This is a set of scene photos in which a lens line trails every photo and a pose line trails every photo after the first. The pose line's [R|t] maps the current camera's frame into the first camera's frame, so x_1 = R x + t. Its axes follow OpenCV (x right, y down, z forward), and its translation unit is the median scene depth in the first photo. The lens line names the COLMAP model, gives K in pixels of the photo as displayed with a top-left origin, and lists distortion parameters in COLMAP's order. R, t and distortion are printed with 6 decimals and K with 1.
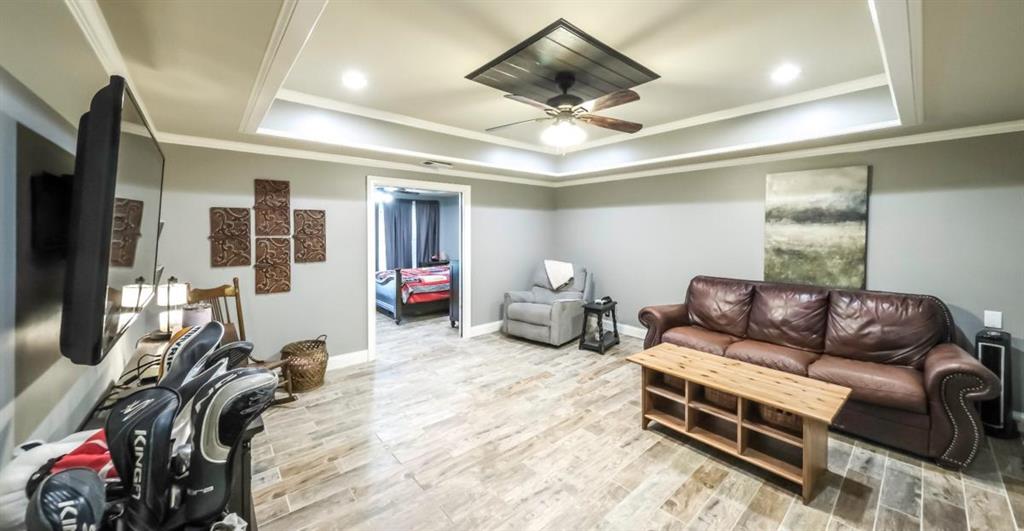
lens RADIAL K [[355.0, 0, 503.4], [0, 355.0, 233.9], [0, 0, 1]] dist [-0.000036, -0.000191]
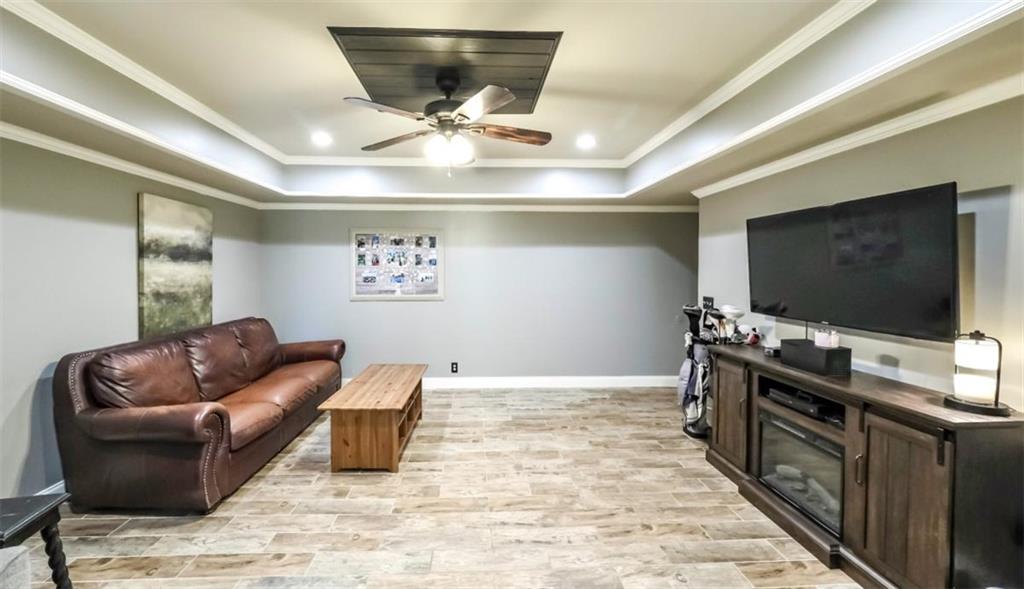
lens RADIAL K [[369.9, 0, 490.3], [0, 369.9, 280.5], [0, 0, 1]] dist [-0.000108, -0.000179]
pose [[-0.791017, -0.019392, 0.611486, -0.363863], [0.001318, 0.999441, 0.033401, -0.012891], [-0.611792, 0.027227, -0.790550, 1.398559]]
